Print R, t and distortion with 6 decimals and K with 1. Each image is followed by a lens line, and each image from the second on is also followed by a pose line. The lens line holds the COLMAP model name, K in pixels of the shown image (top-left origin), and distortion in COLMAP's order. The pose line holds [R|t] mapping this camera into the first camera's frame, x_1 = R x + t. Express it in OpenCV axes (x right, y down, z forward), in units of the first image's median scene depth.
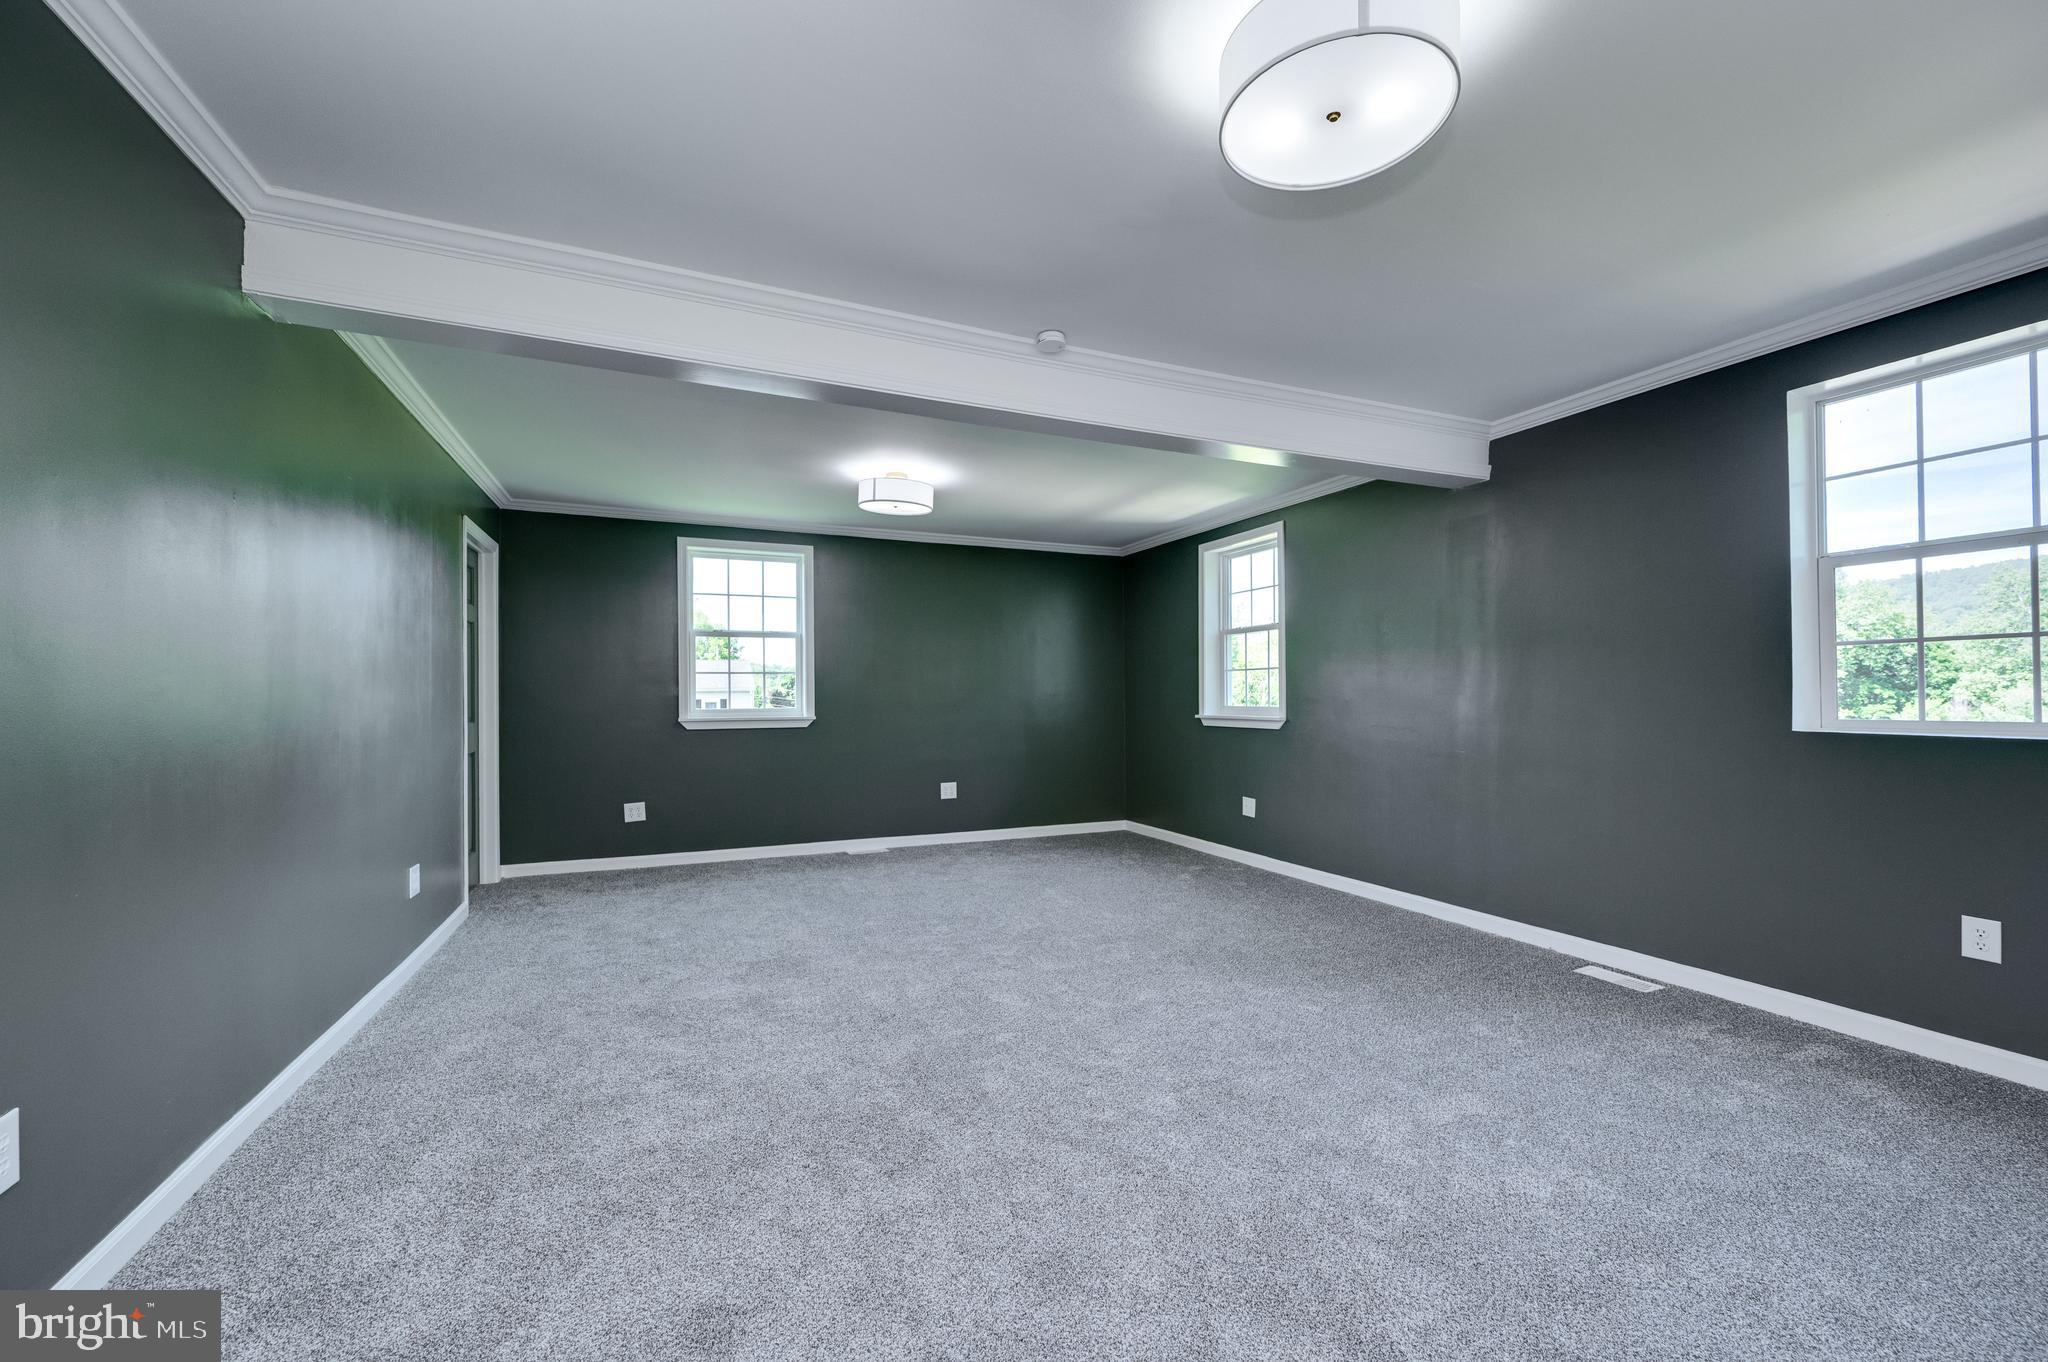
lens RADIAL K [[826.1, 0, 1028.5], [0, 826.1, 688.9], [0, 0, 1]] dist [-0.005148, 0.000105]
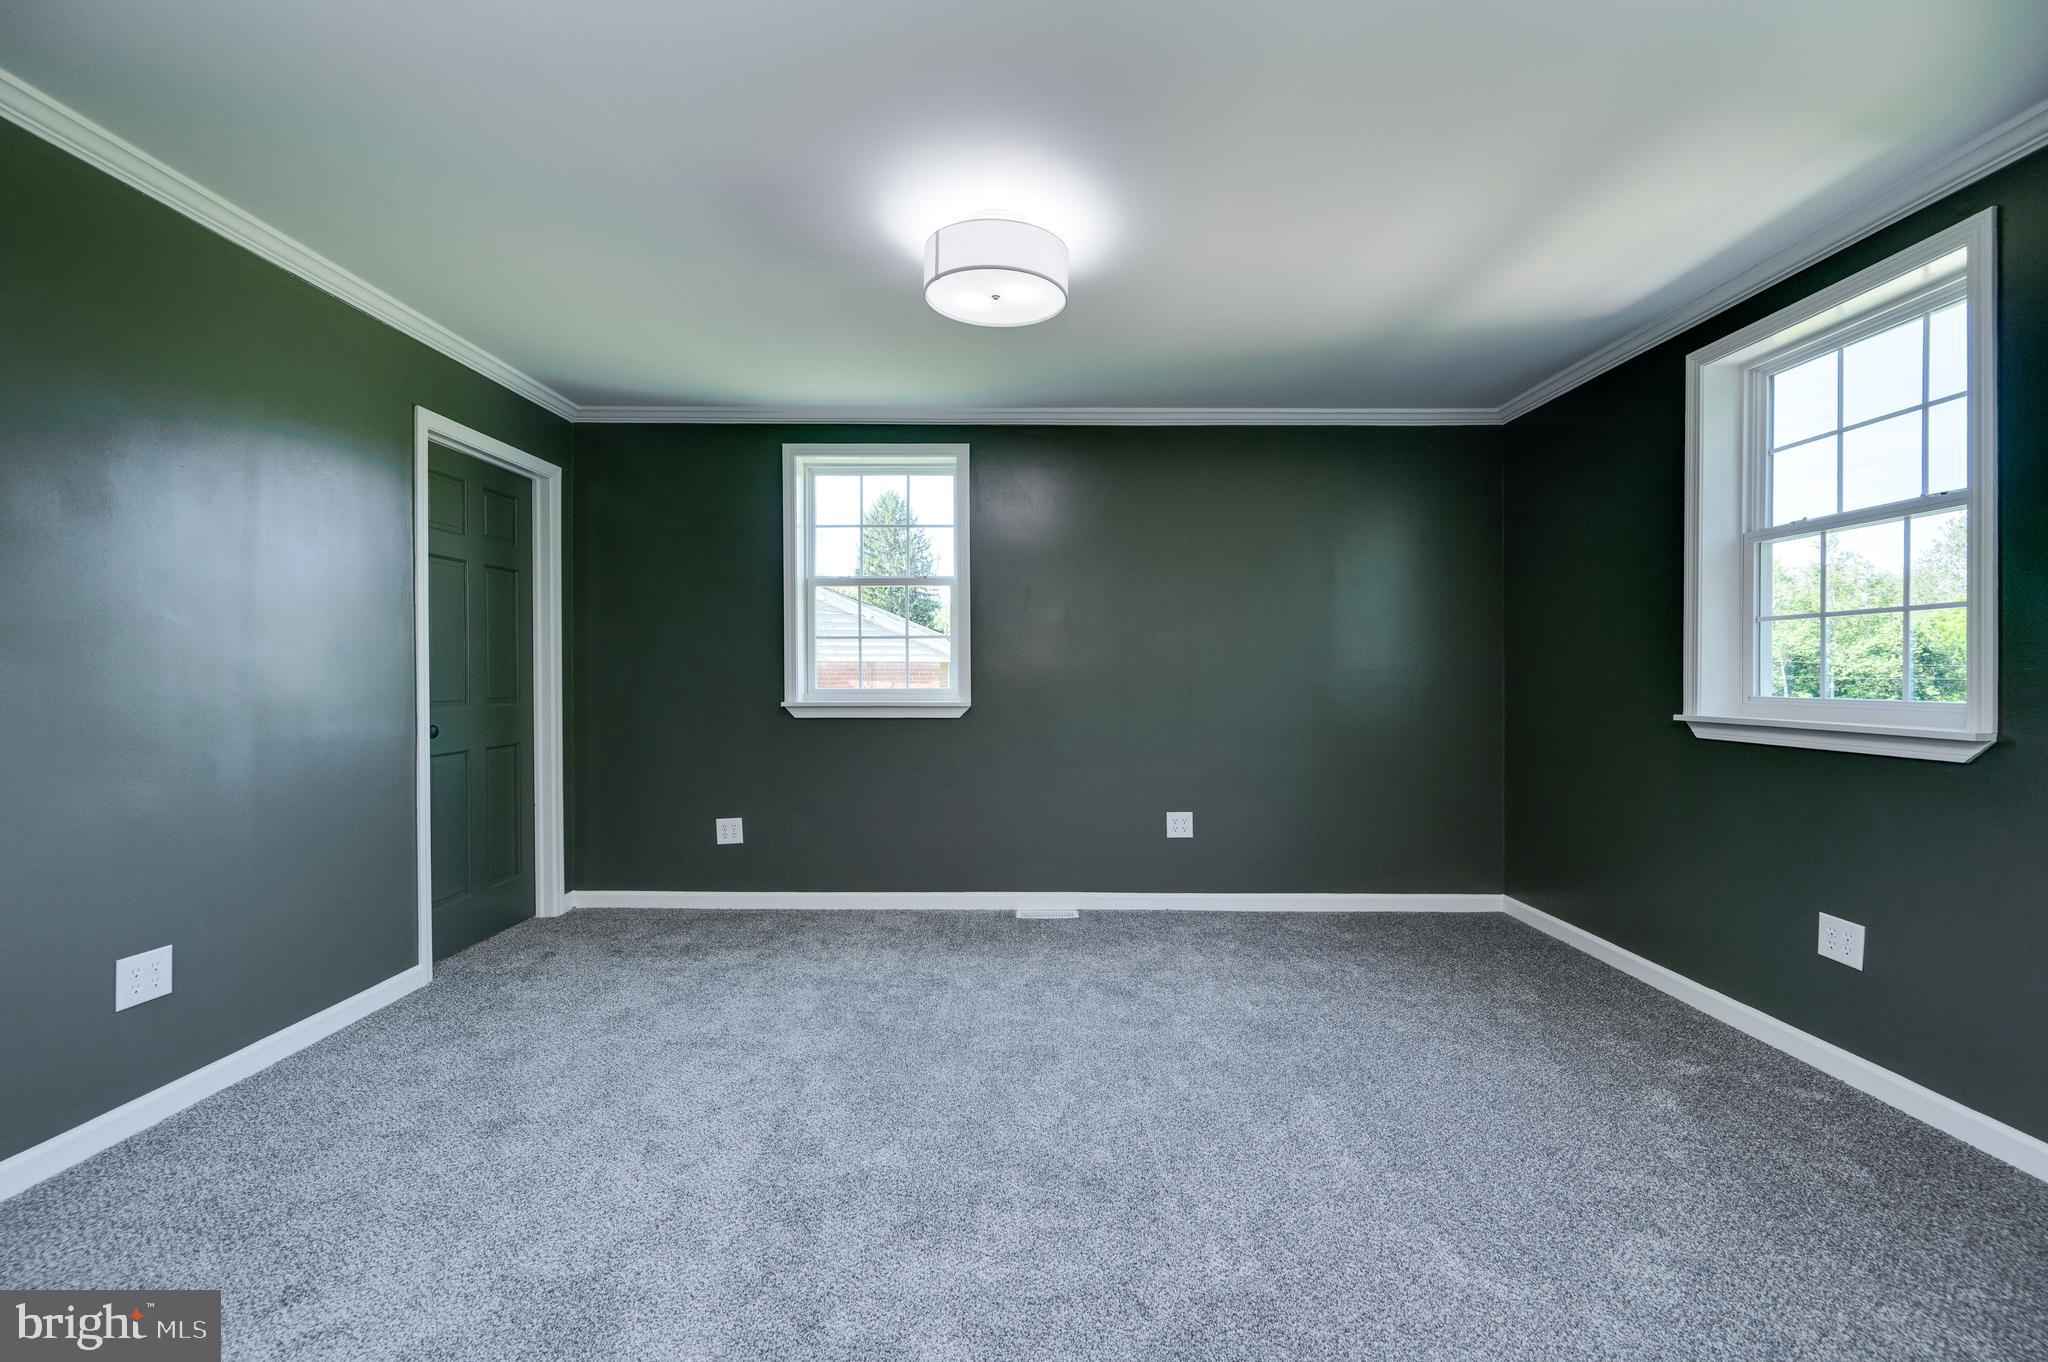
lens RADIAL K [[817.7, 0, 1044.5], [0, 817.7, 676.7], [0, 0, 1]] dist [-0.000915, 0.000063]
pose [[0.923902, 0.007726, -0.382551, 0.048747], [-0.002320, 0.999891, 0.014592, 0.003601], [0.382622, -0.012594, 0.923819, 0.442503]]
